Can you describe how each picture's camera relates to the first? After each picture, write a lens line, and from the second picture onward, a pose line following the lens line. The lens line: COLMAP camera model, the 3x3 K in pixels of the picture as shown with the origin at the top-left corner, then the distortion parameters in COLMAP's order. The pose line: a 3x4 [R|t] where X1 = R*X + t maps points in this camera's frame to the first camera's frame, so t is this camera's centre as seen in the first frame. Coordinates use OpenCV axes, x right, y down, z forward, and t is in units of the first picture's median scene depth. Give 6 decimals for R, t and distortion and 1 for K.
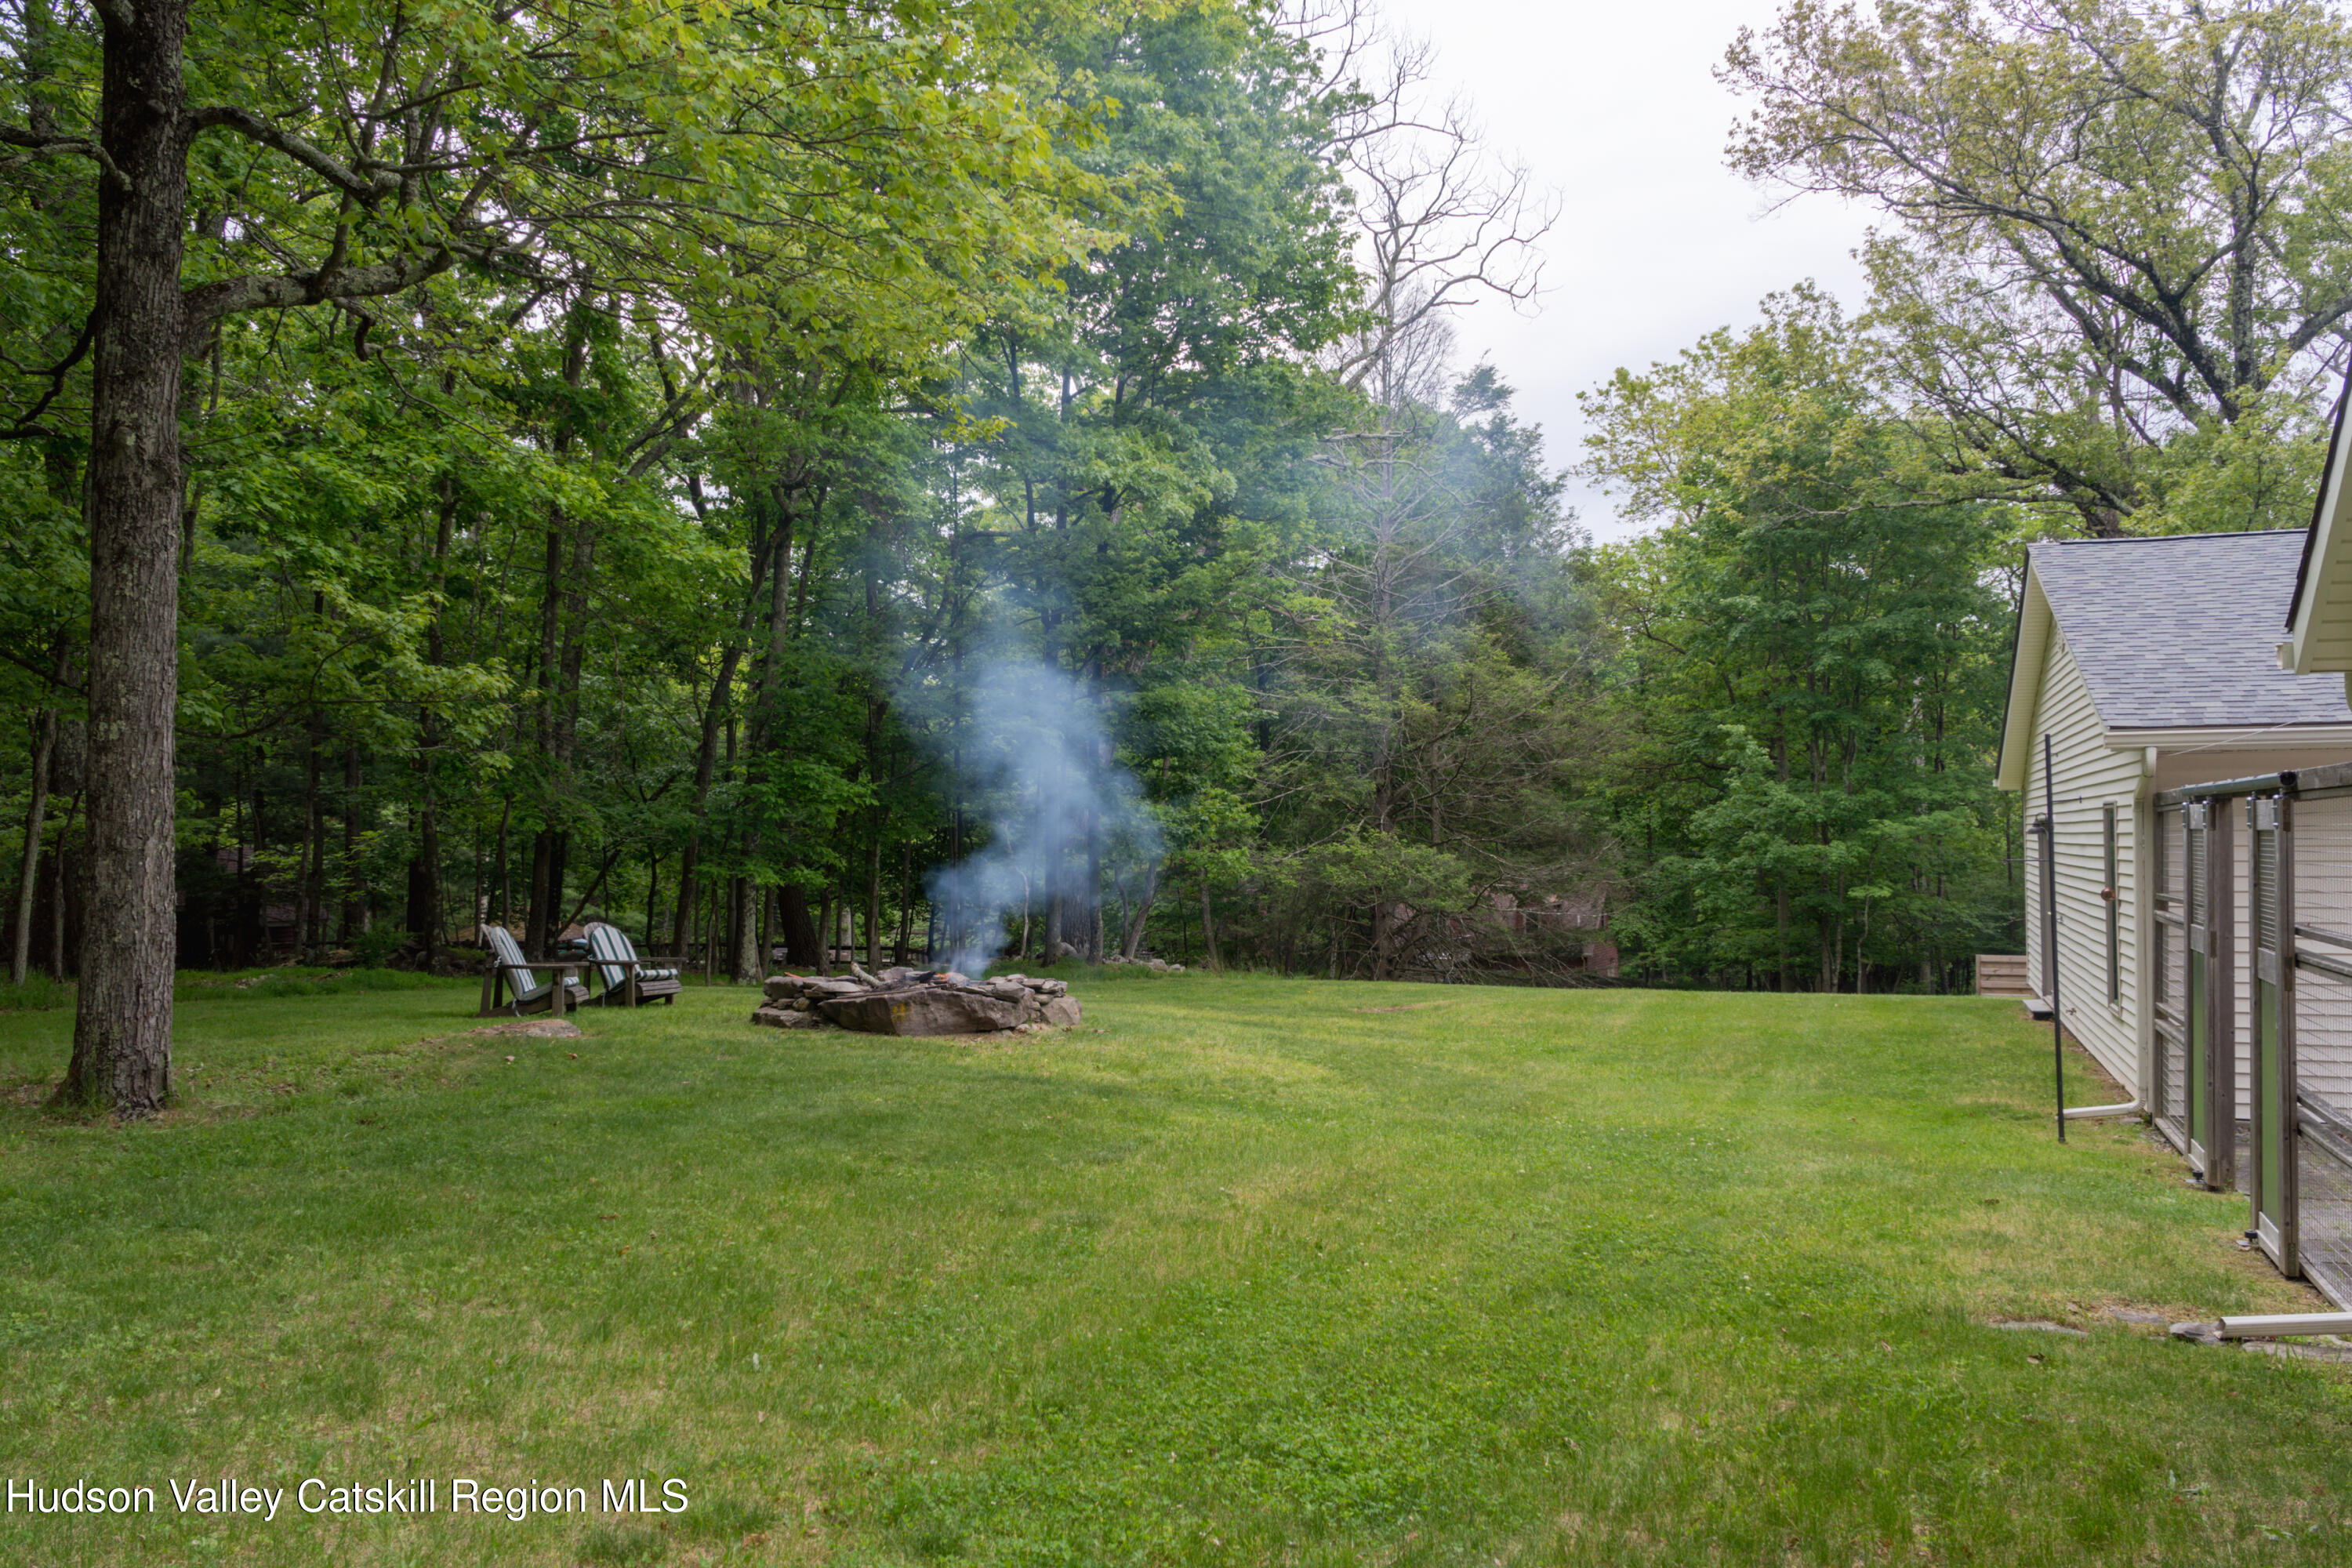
lens RADIAL K [[1798.0, 0, 1176.0], [0, 1798.0, 784.0], [0, 0, 1]] dist [0.010548, 0.005071]
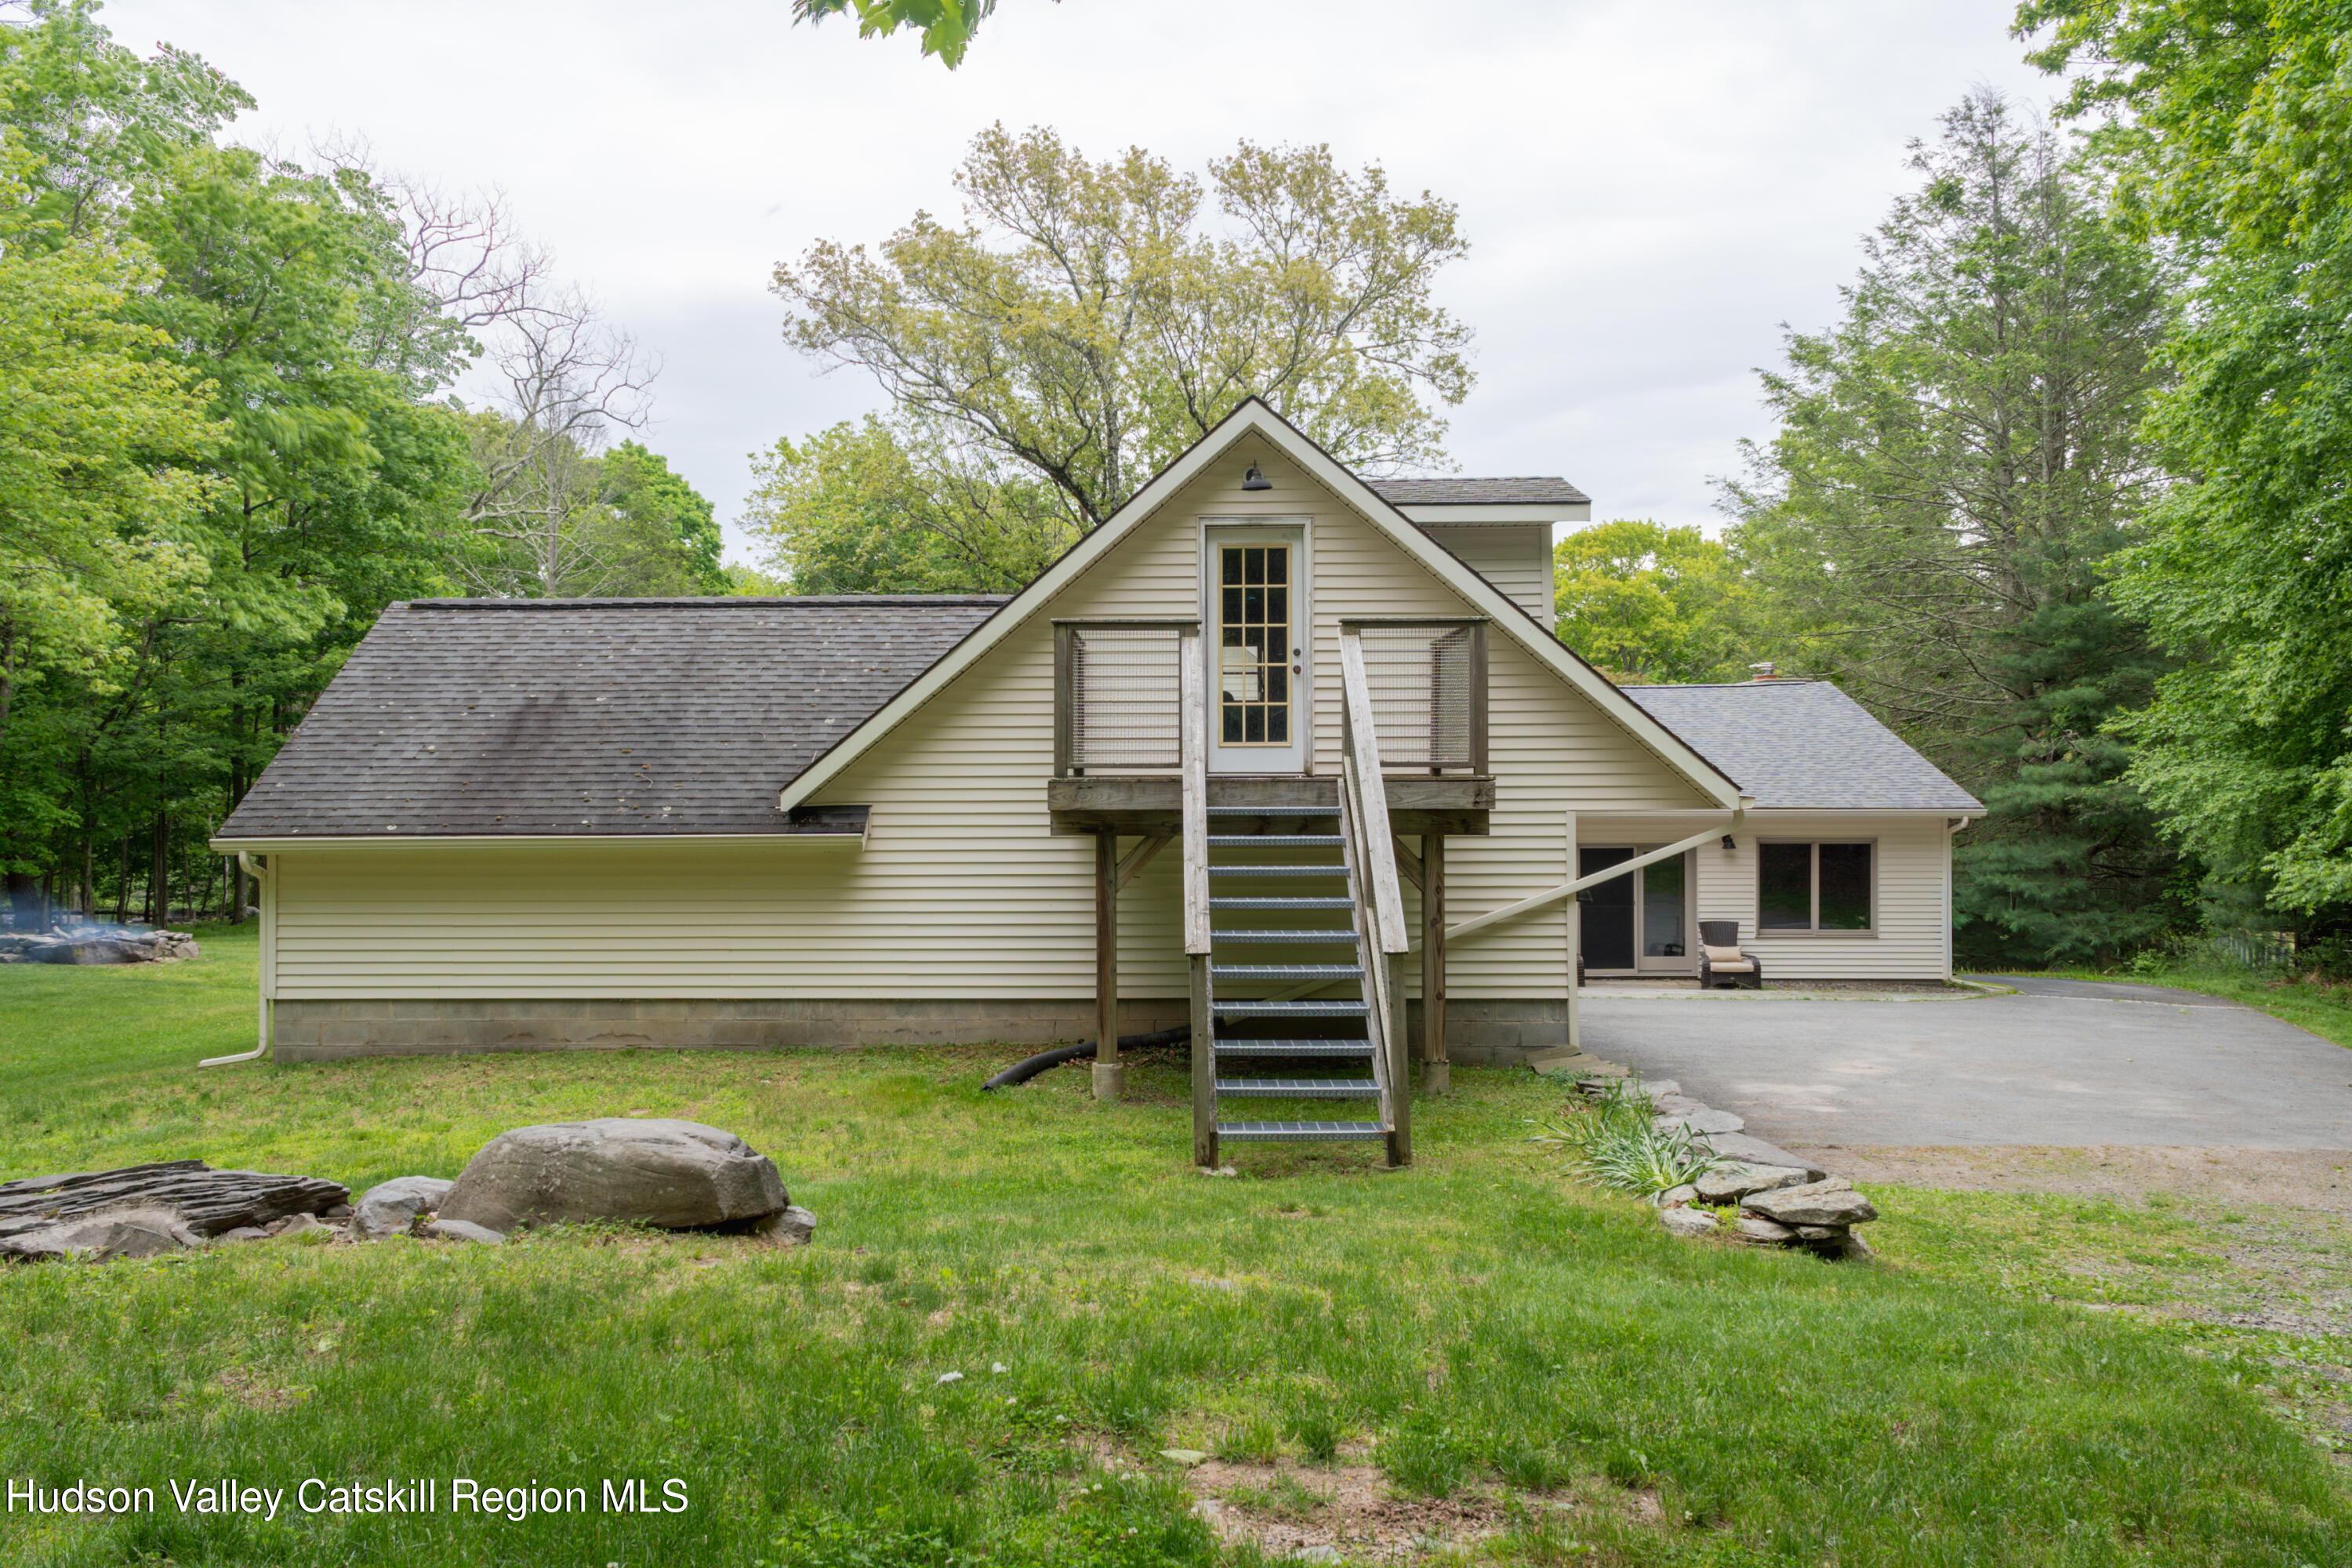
lens RADIAL K [[1798.1, 0, 1176.0], [0, 1798.1, 784.0], [0, 0, 1]] dist [-0.002733, 0.004273]
pose [[0.936913, 0.002728, 0.349551, 0.131684], [-0.014406, 0.999421, 0.030812, -0.061476], [-0.349265, -0.033904, 0.936410, -0.574859]]
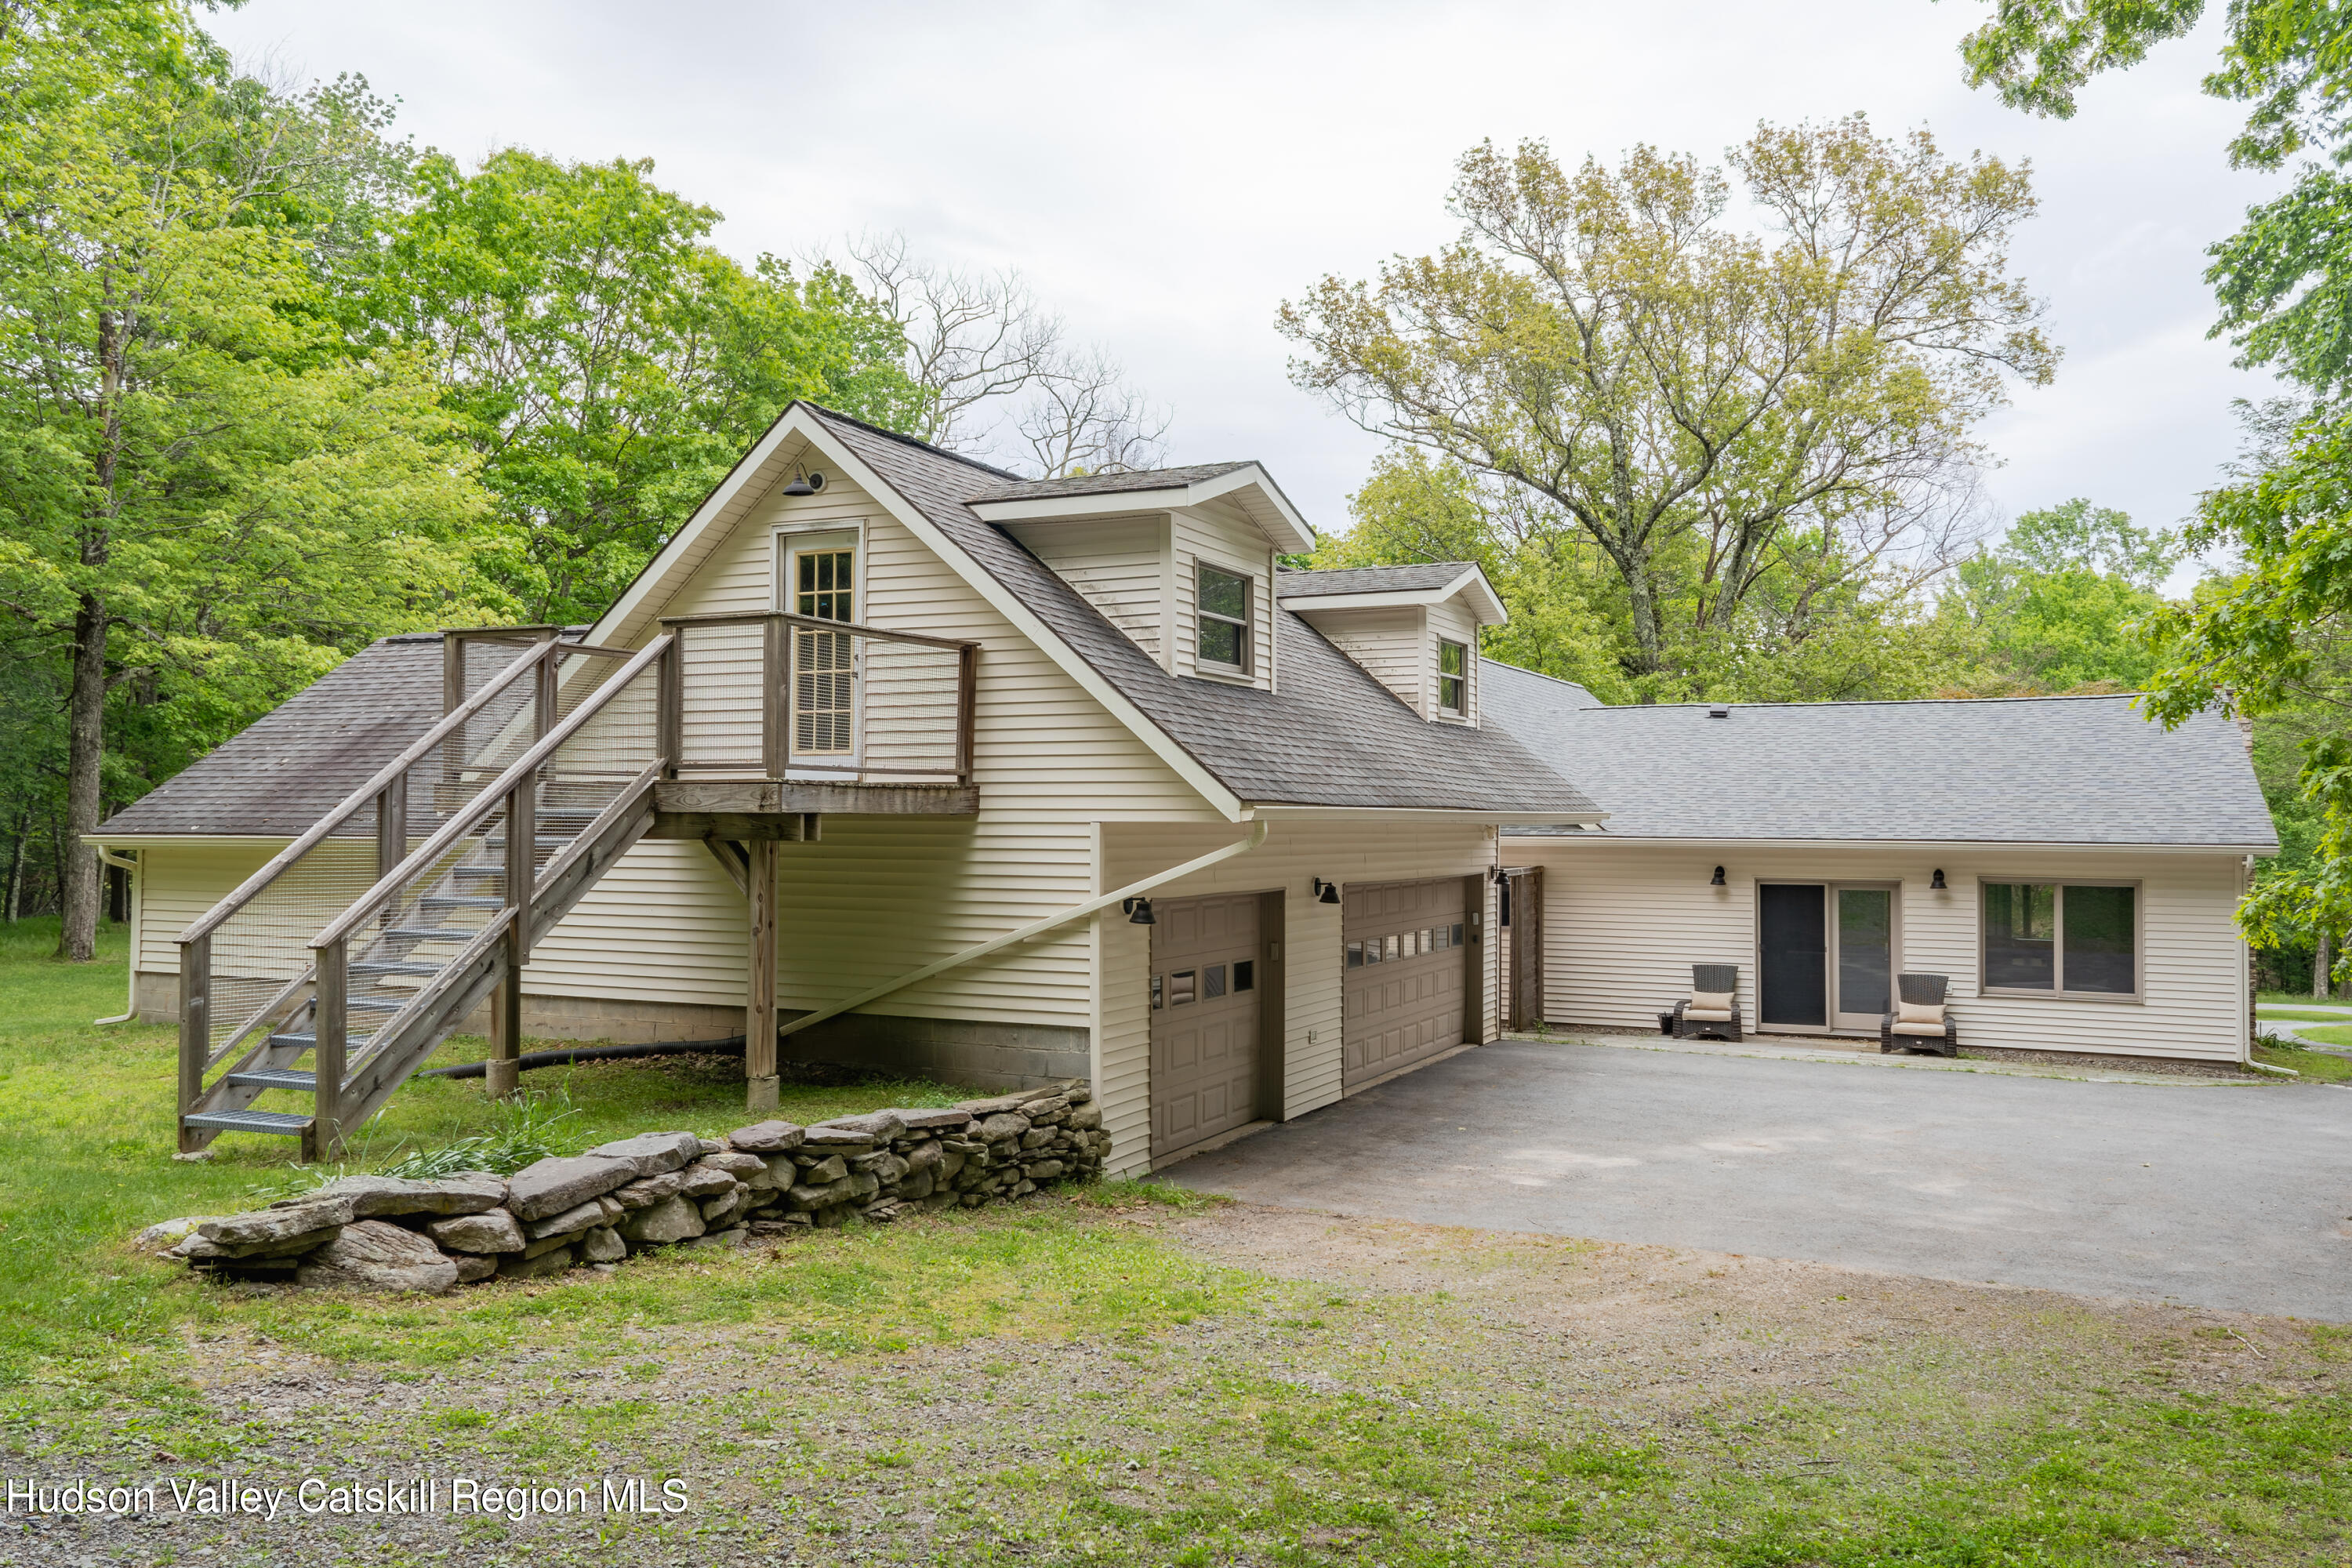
lens RADIAL K [[1798.0, 0, 1176.0], [0, 1798.0, 784.0], [0, 0, 1]] dist [0.010548, 0.005071]
pose [[0.998858, 0.010987, -0.046500, 0.369581], [-0.010283, 0.999829, 0.015345, -0.058291], [0.046661, -0.014849, 0.998800, -0.595795]]
